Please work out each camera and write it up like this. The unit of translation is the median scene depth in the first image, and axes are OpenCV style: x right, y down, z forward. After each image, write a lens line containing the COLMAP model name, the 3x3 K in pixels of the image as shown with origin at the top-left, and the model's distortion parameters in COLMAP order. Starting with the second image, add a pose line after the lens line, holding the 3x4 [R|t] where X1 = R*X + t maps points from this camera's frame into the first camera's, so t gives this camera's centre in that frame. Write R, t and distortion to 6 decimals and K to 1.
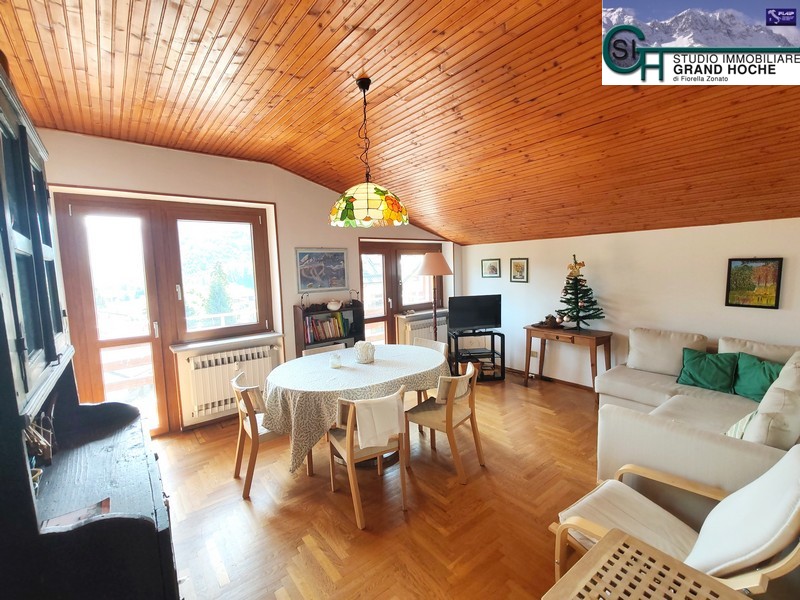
lens RADIAL K [[362.1, 0, 400.0], [0, 362.1, 300.0], [0, 0, 1]] dist [0.004638, 0.001507]
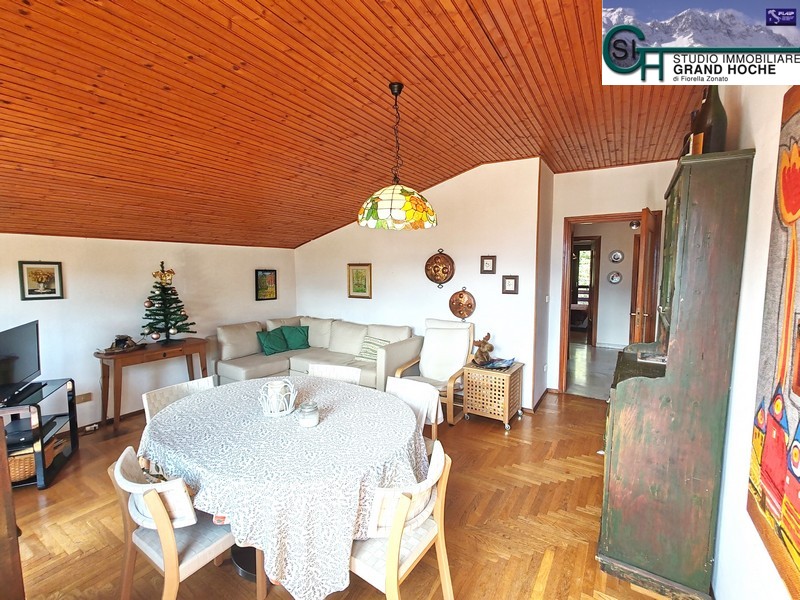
lens RADIAL K [[362.1, 0, 400.0], [0, 362.1, 300.0], [0, 0, 1]] dist [0.004638, 0.001507]
pose [[-0.334530, -0.054610, 0.940801, -0.613451], [0.099148, 0.990739, 0.092764, -0.057084], [-0.937155, 0.124311, -0.326018, 0.786690]]
